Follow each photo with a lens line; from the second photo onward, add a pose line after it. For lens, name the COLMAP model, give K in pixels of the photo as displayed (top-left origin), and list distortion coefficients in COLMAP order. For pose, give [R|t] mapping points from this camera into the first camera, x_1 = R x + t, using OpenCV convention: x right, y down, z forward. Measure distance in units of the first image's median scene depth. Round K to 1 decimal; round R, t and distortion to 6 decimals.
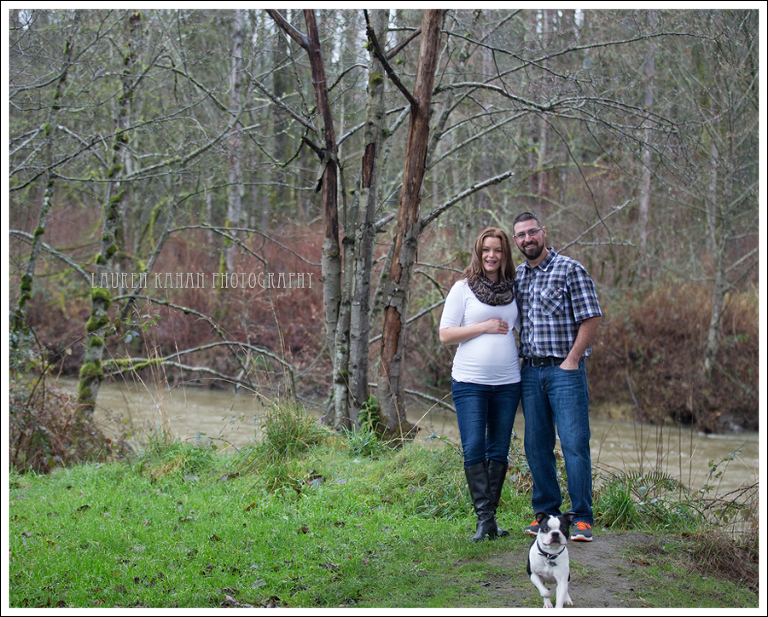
lens RADIAL K [[1877.3, 0, 334.5], [0, 1877.3, 308.9], [0, 0, 1]] dist [-0.339162, -0.003306]
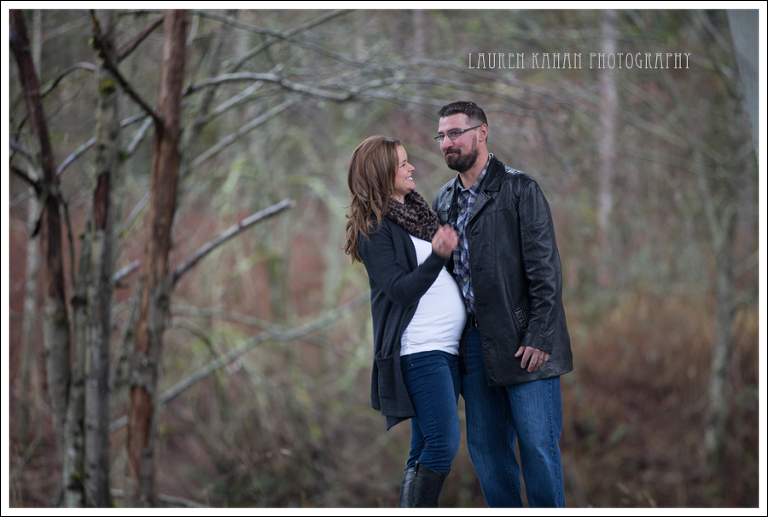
lens RADIAL K [[4748.7, 0, 382.3], [0, 4748.7, 235.9], [0, 0, 1]] dist [2.266958, 12.297308]
pose [[0.996107, -0.039088, 0.079016, -0.022732], [0.040472, 0.999053, -0.015987, -0.026573], [-0.078317, 0.019123, 0.996745, -0.953845]]
